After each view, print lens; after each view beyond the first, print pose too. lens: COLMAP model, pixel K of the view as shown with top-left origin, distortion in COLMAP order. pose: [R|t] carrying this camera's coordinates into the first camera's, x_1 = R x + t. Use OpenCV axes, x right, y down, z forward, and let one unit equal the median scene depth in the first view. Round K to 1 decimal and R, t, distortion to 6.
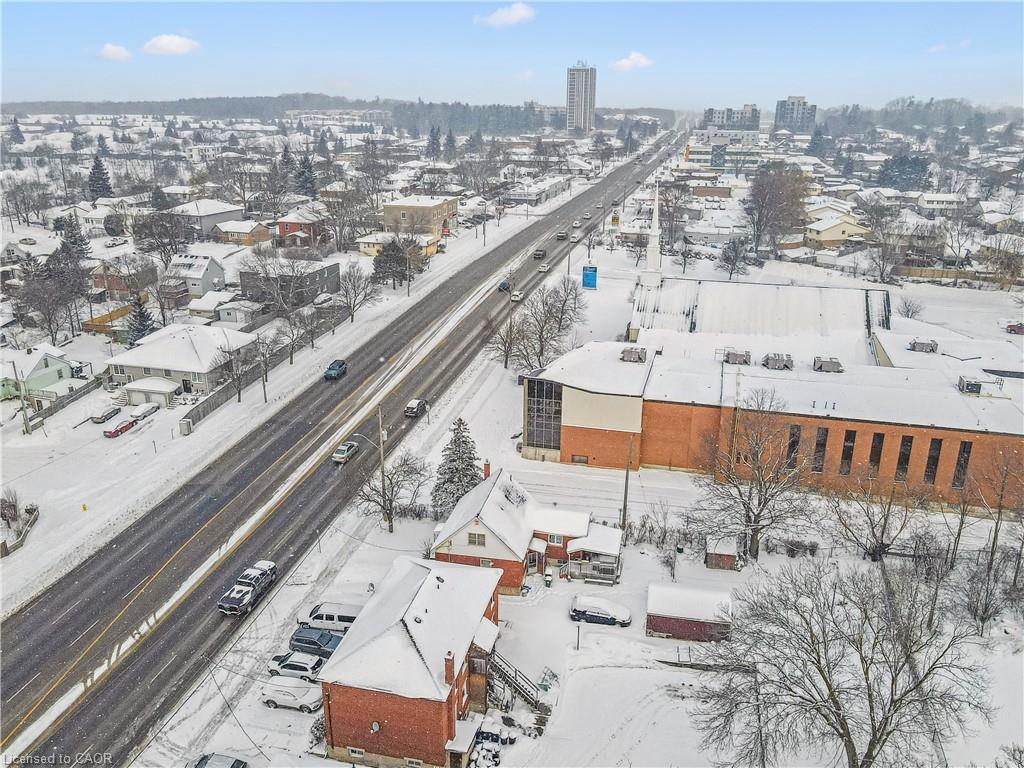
lens RADIAL K [[772.2, 0, 539.4], [0, 772.2, 383.8], [0, 0, 1]] dist [-0.006206, 0.062603]
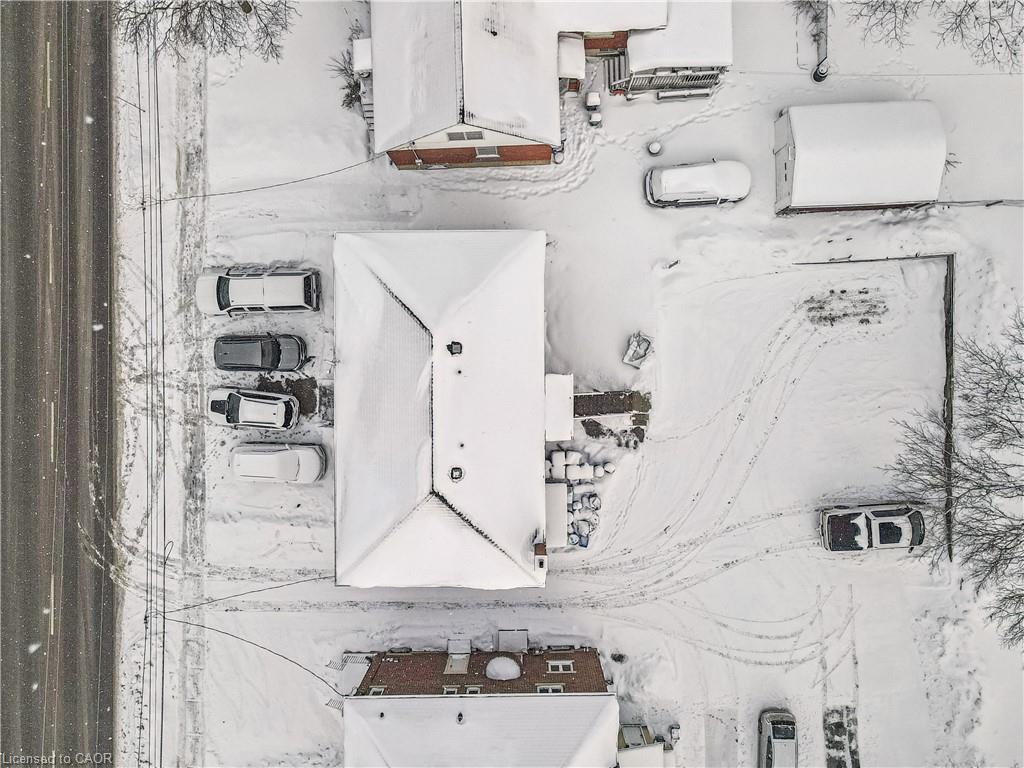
lens RADIAL K [[772.2, 0, 539.4], [0, 772.2, 383.8], [0, 0, 1]] dist [-0.006206, 0.062603]
pose [[0.980043, -0.198398, -0.012417, -0.068812], [0.081897, 0.346059, 0.934631, -0.230337], [-0.181132, -0.916996, 0.355401, 0.767266]]
